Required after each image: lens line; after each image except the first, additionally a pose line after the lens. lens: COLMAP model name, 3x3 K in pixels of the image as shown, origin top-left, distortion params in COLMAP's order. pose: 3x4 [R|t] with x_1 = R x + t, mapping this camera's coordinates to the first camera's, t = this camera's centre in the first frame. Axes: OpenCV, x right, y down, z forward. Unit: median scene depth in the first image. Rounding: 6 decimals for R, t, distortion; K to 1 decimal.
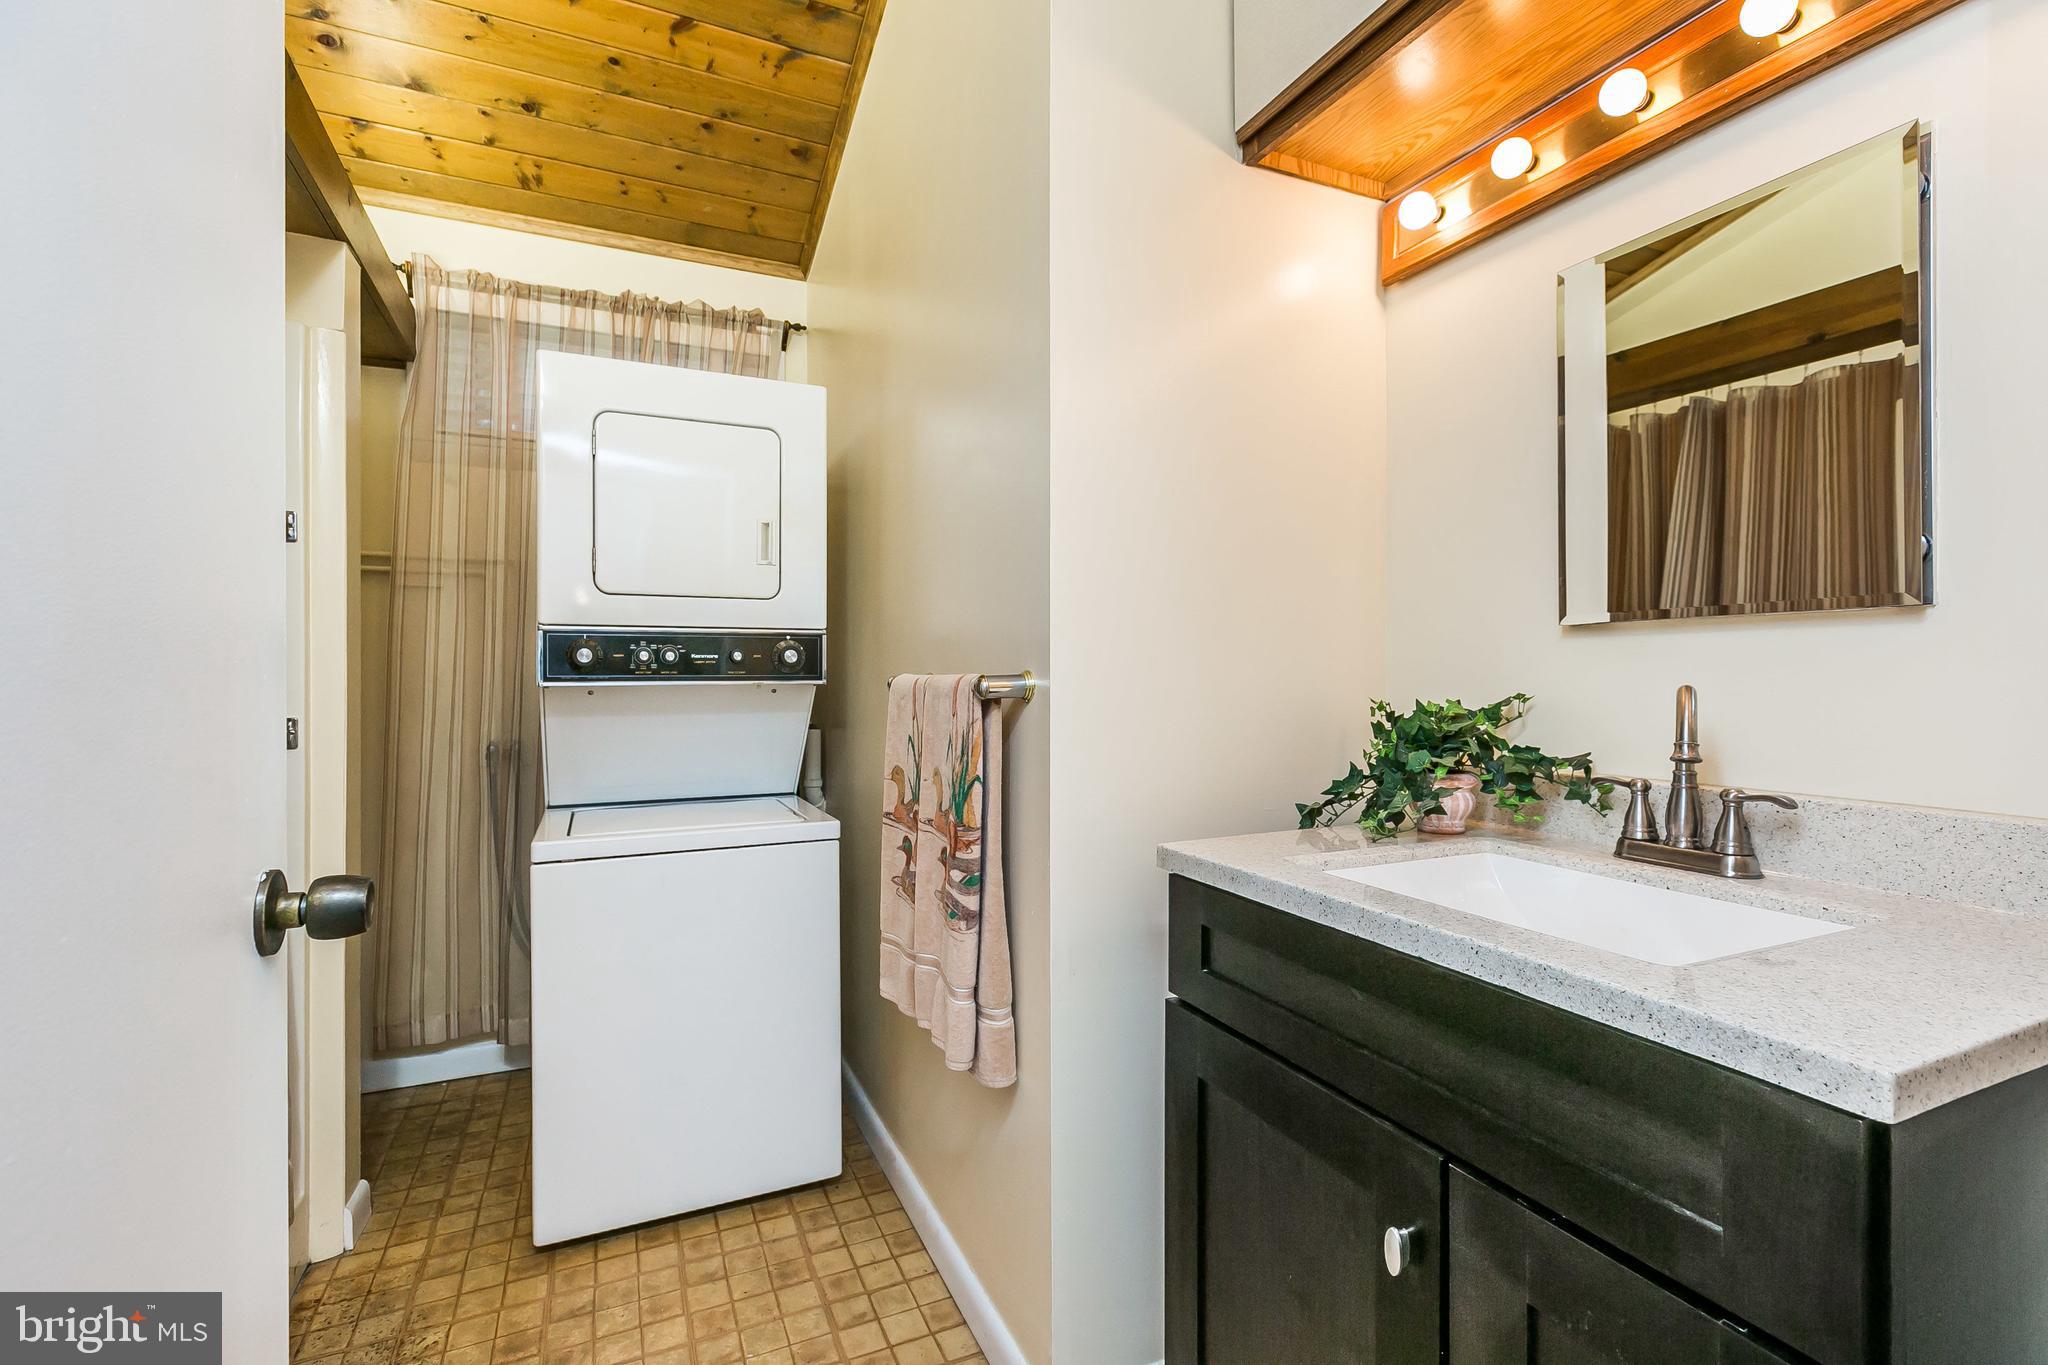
lens RADIAL K [[926.0, 0, 1024.0], [0, 926.0, 682.5], [0, 0, 1]] dist [-0.001107, 0.000556]
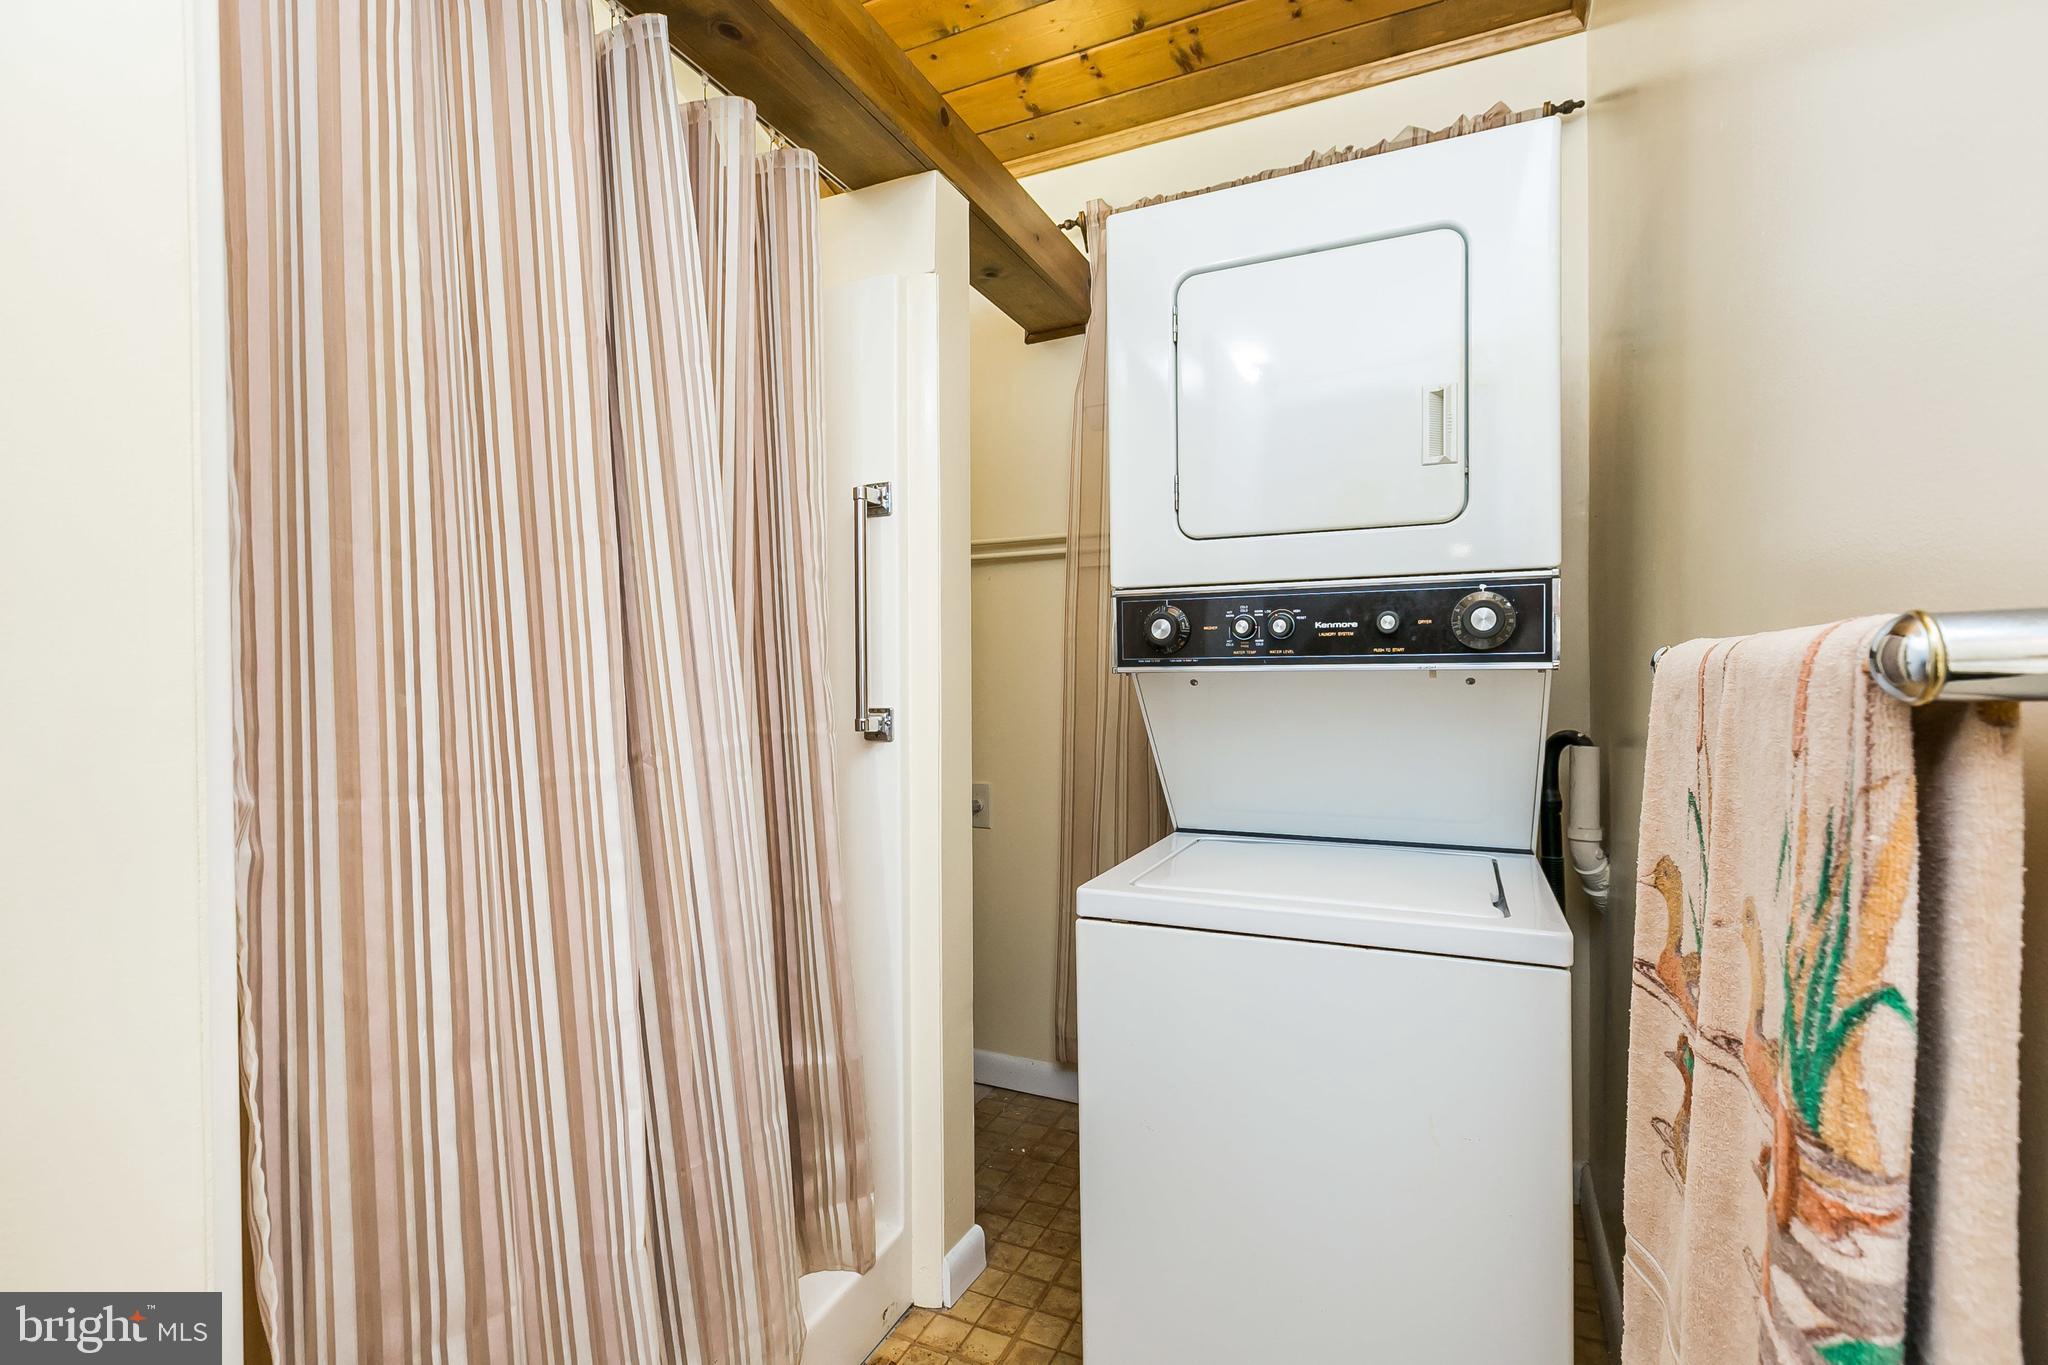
lens RADIAL K [[926.0, 0, 1024.0], [0, 926.0, 682.5], [0, 0, 1]] dist [-0.001107, 0.000556]
pose [[0.650304, 0.003993, -0.759664, -0.006563], [0.001342, 0.999979, 0.006405, 0.006660], [0.759673, -0.005184, 0.650284, 0.449323]]
